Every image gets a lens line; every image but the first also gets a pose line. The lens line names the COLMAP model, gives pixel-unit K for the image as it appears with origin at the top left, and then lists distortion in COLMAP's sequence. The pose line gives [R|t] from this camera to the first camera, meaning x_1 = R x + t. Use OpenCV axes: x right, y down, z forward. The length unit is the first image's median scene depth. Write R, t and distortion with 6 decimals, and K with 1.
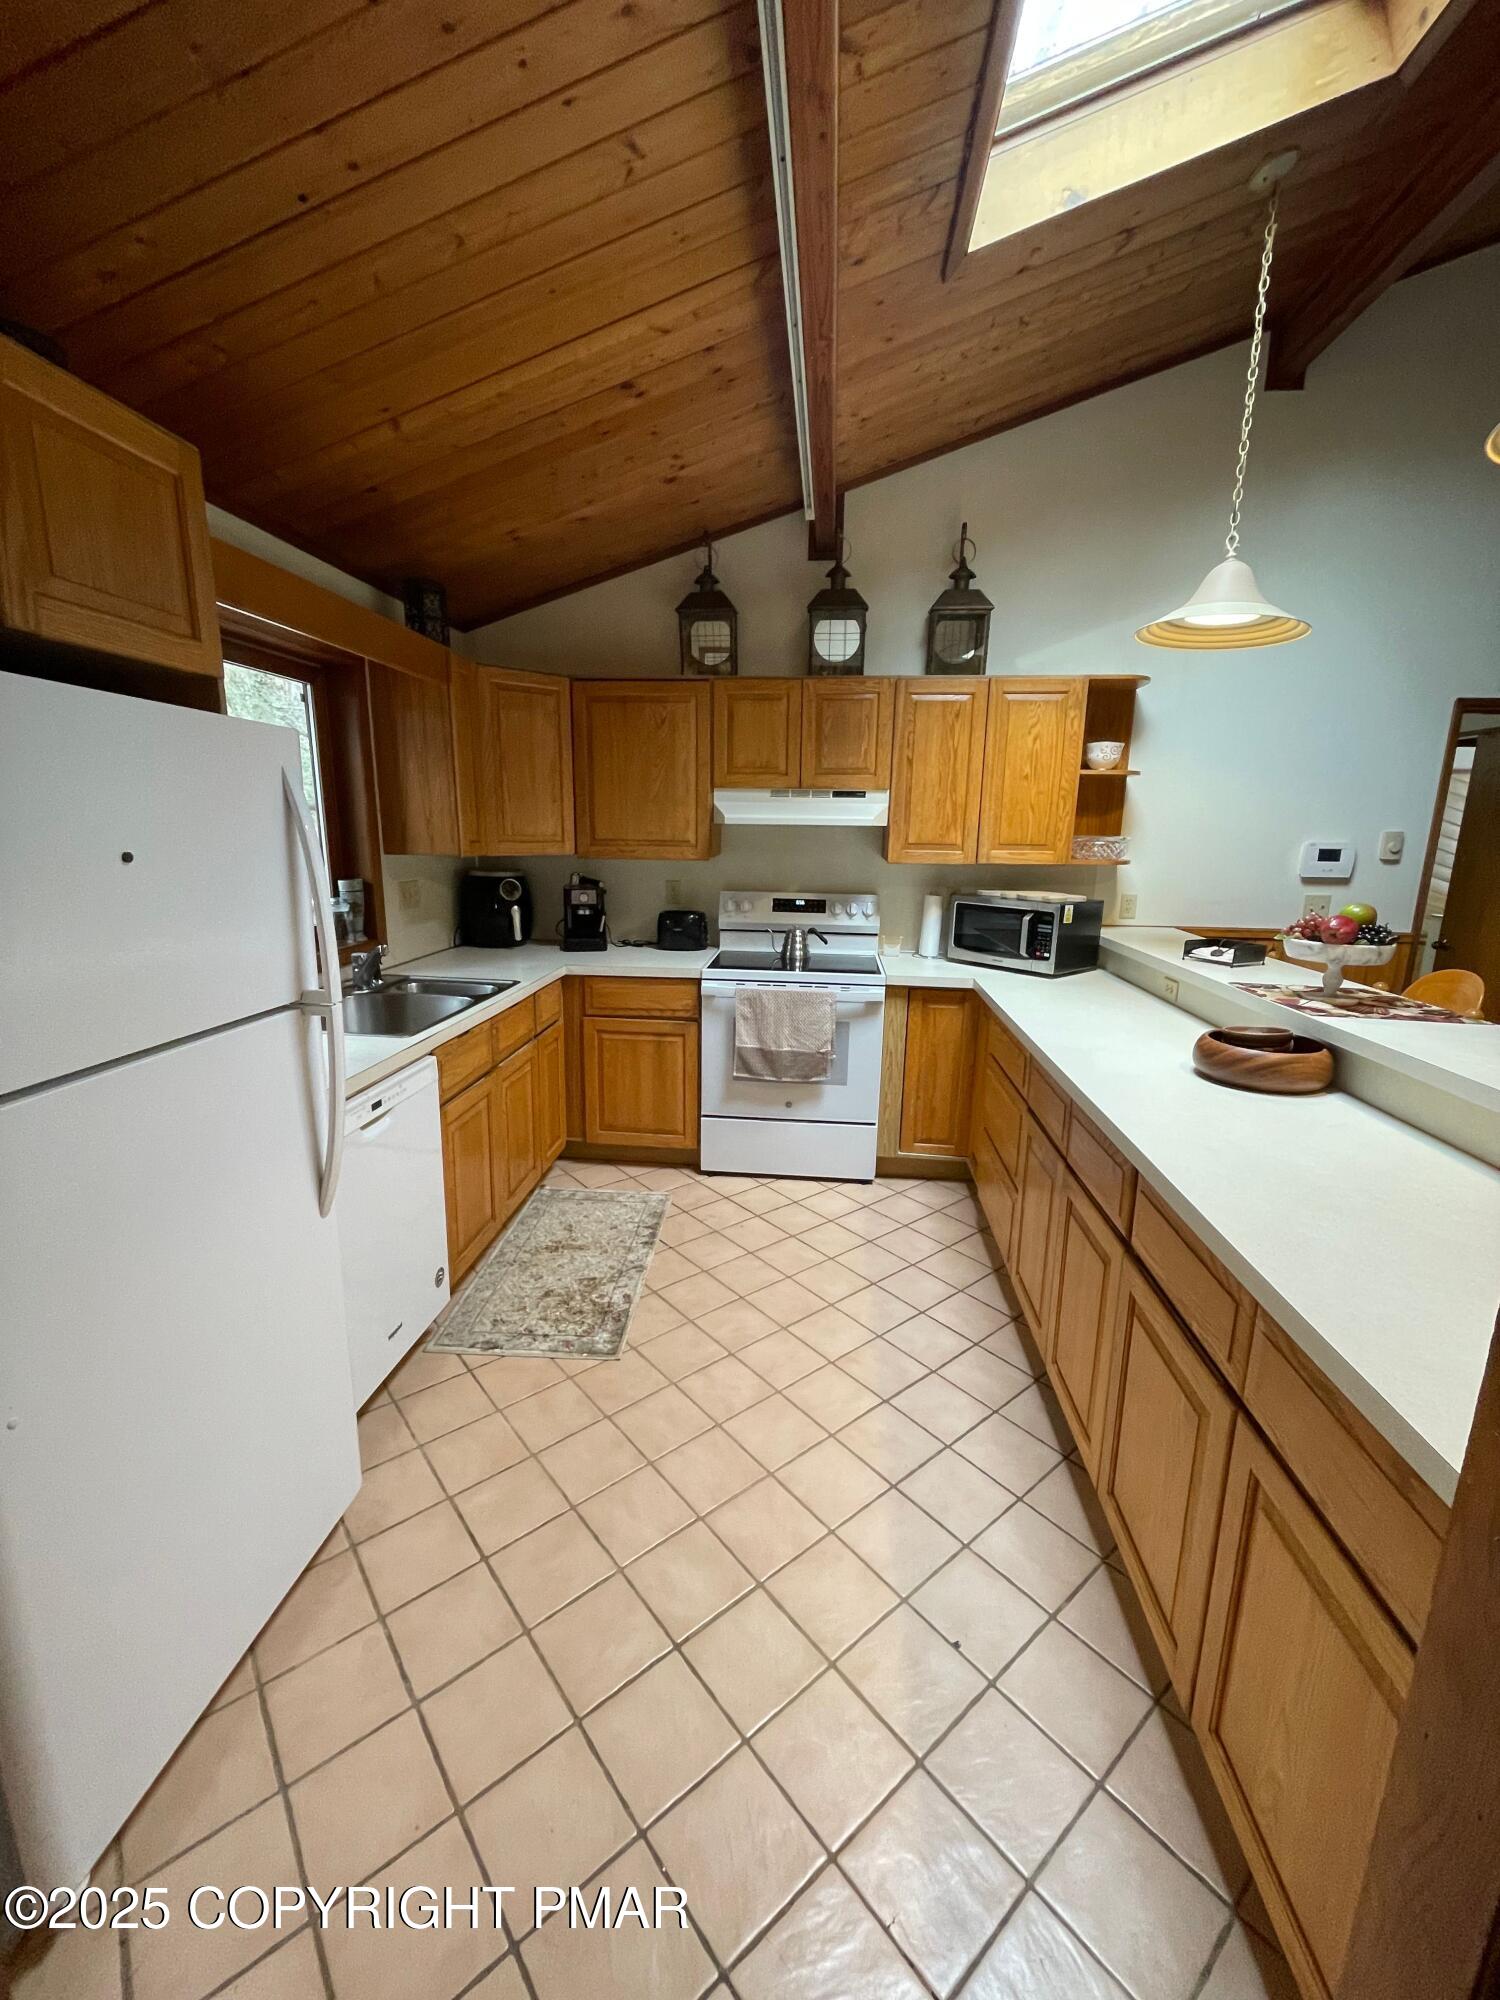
lens RADIAL K [[800.5, 0, 750.0], [0, 800.5, 1000.0], [0, 0, 1]] dist [-0.009169, -0.000057]
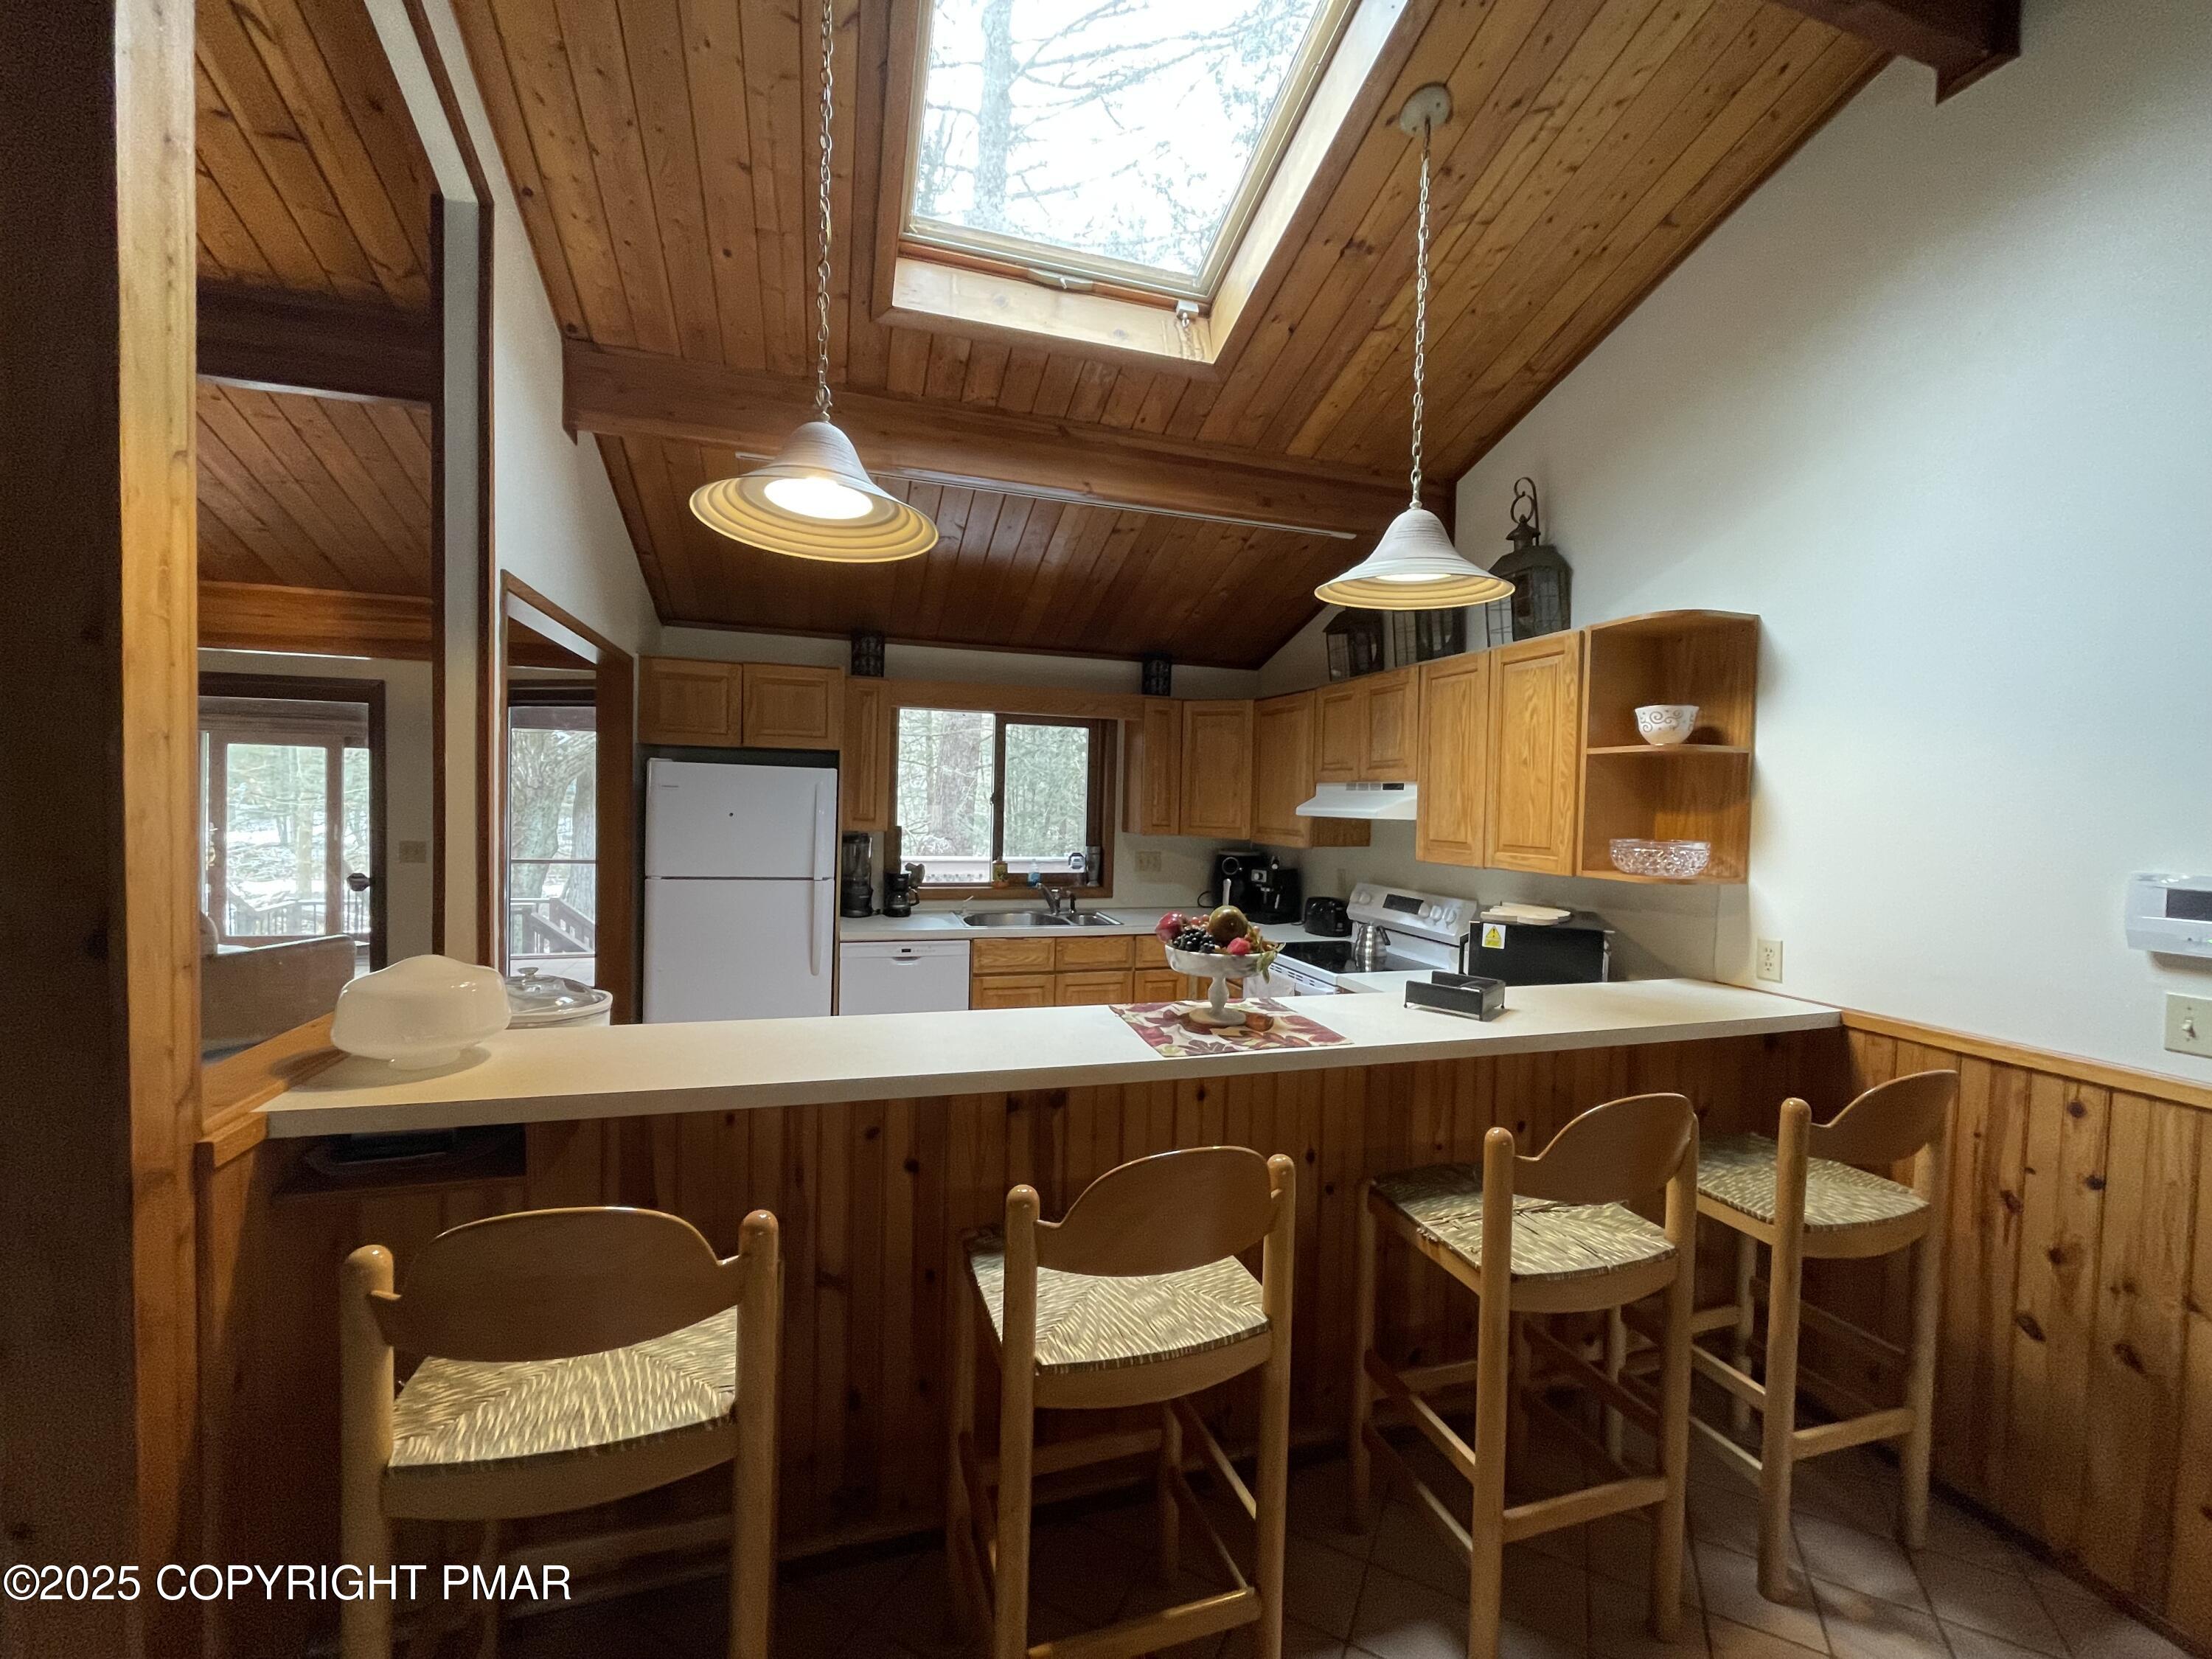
lens RADIAL K [[885.3, 0, 1106.0], [0, 885.3, 829.5], [0, 0, 1]] dist [-0.009169, -0.000057]
pose [[0.396397, 0.027274, -0.917674, 0.948936], [-0.215736, 0.974337, -0.064232, -0.068472], [0.892371, 0.223437, 0.392109, 0.301669]]
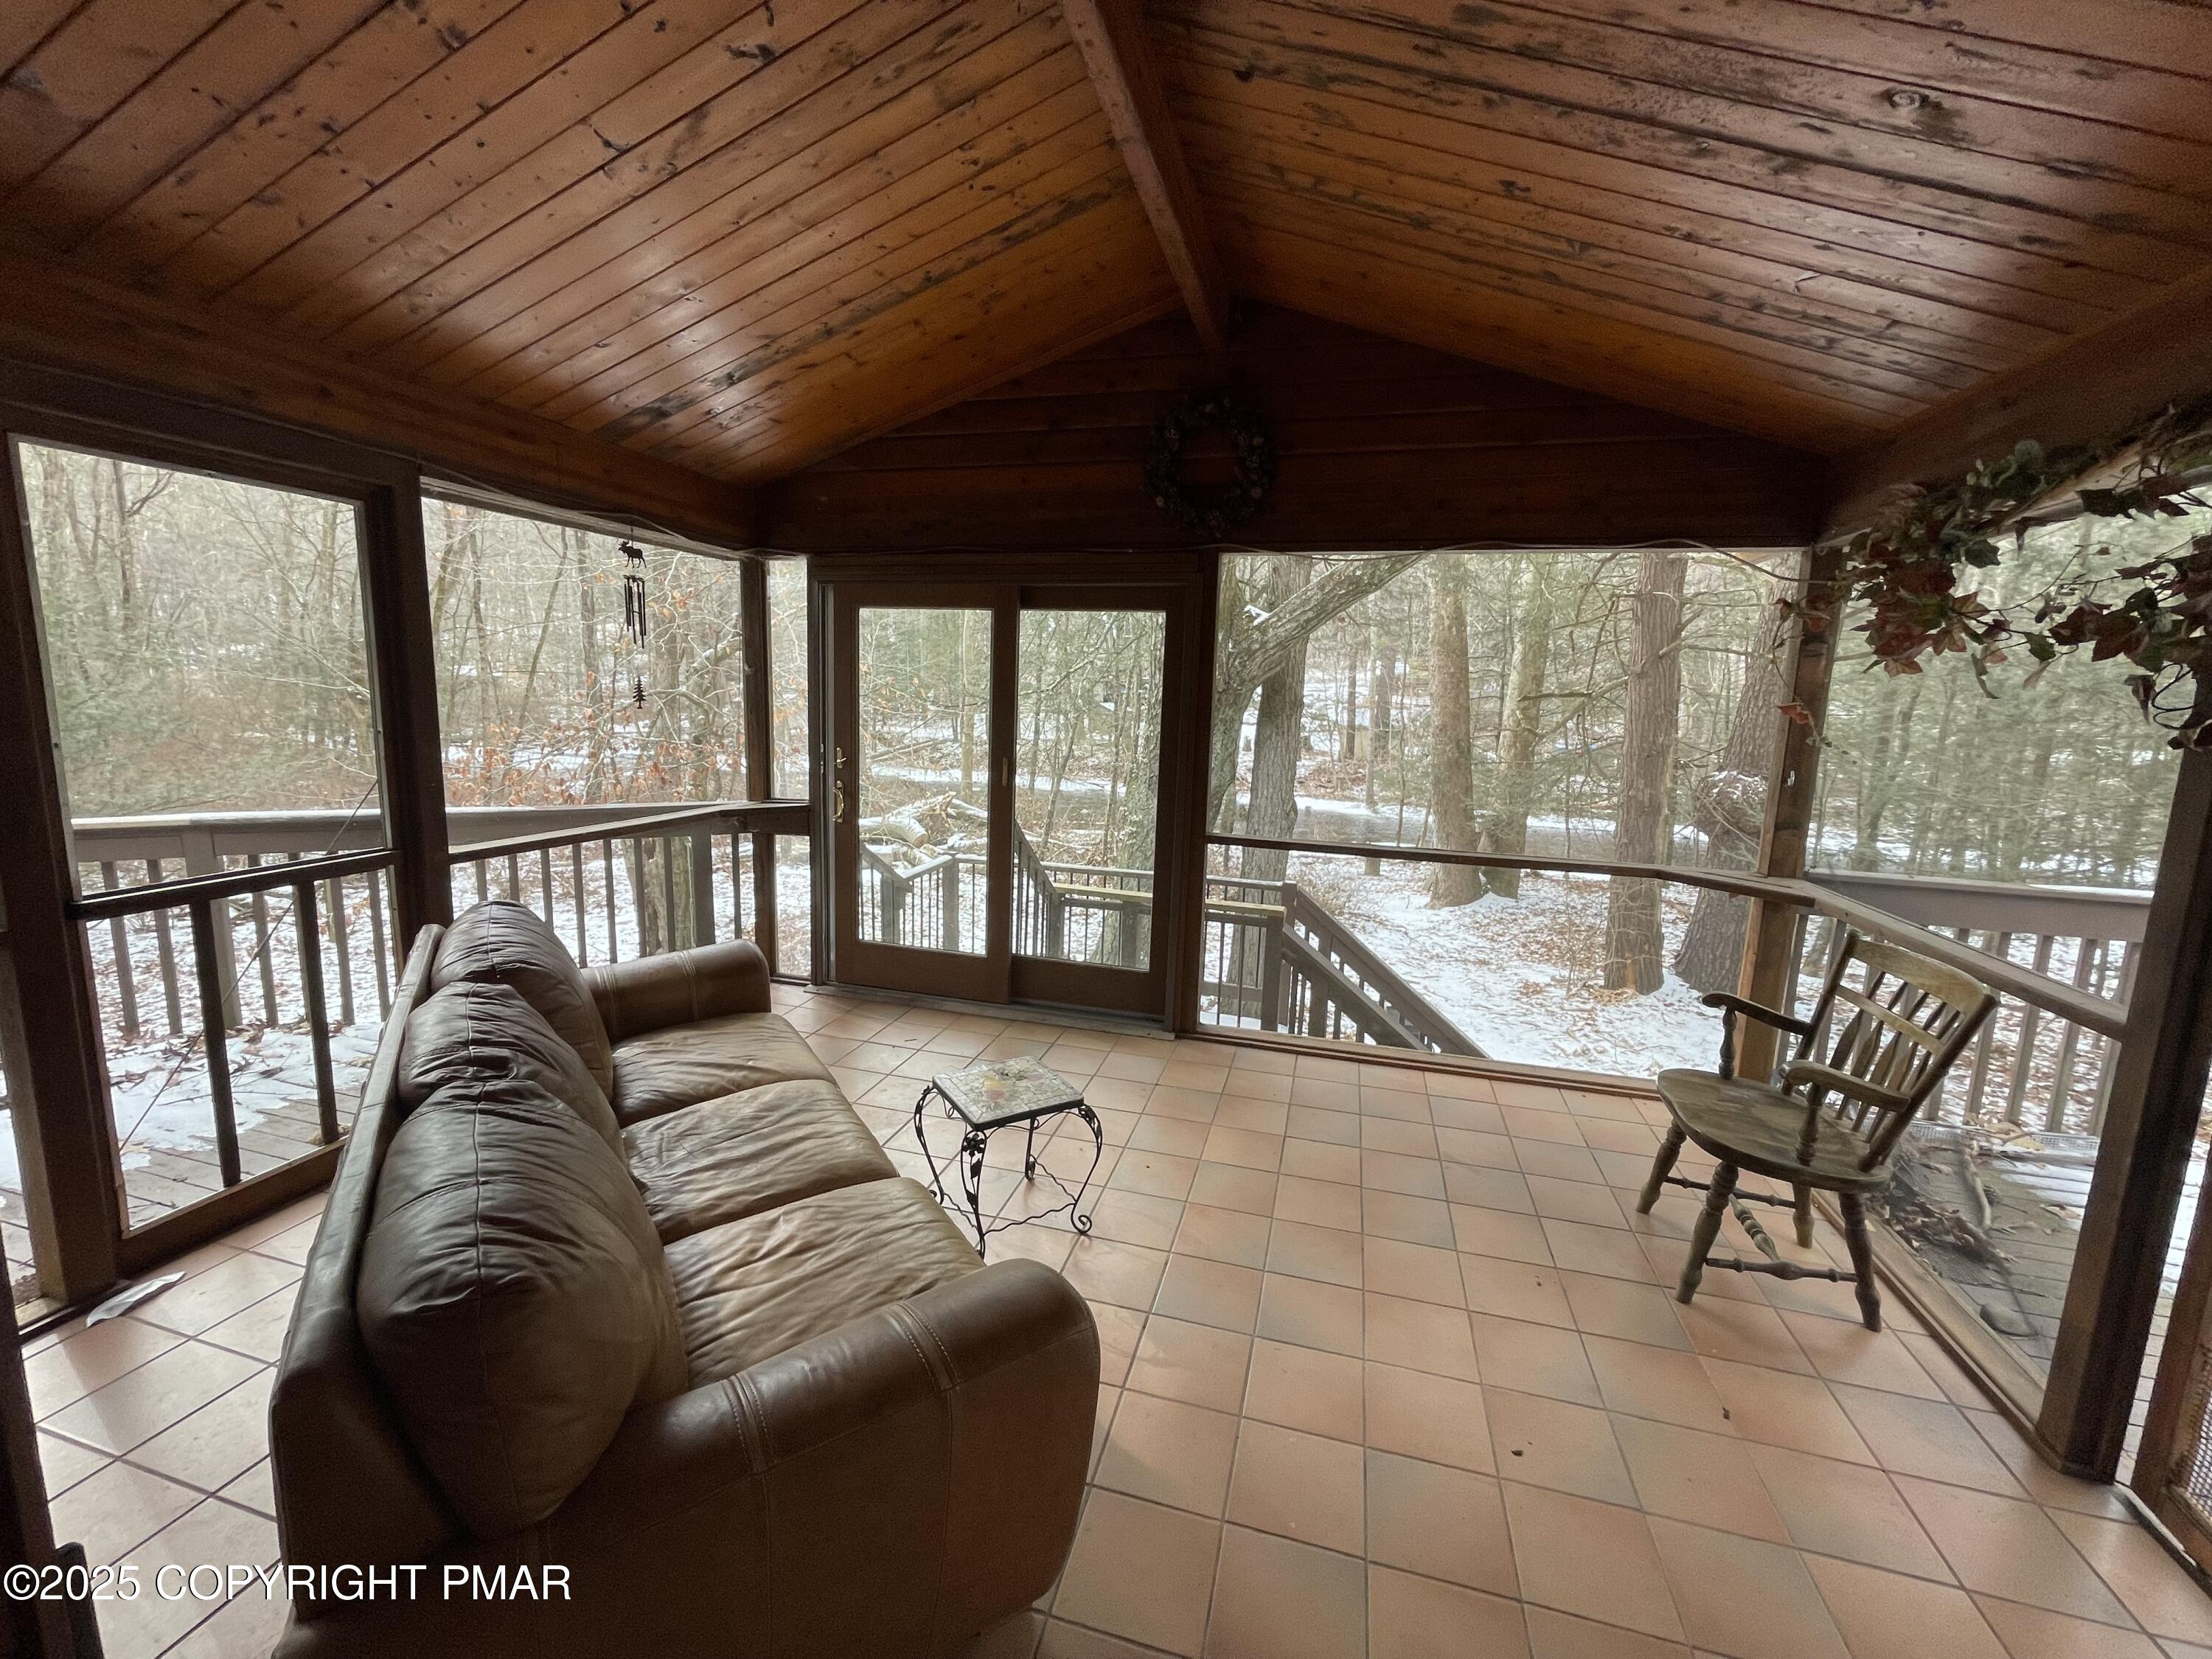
lens RADIAL K [[885.3, 0, 1106.0], [0, 885.3, 829.5], [0, 0, 1]] dist [-0.009169, -0.000057]
pose [[-0.180515, 0.130601, -0.974863, -1.519433], [-0.251352, 0.952110, 0.174095, 0.108304], [0.950913, 0.276461, -0.139043, -0.499295]]
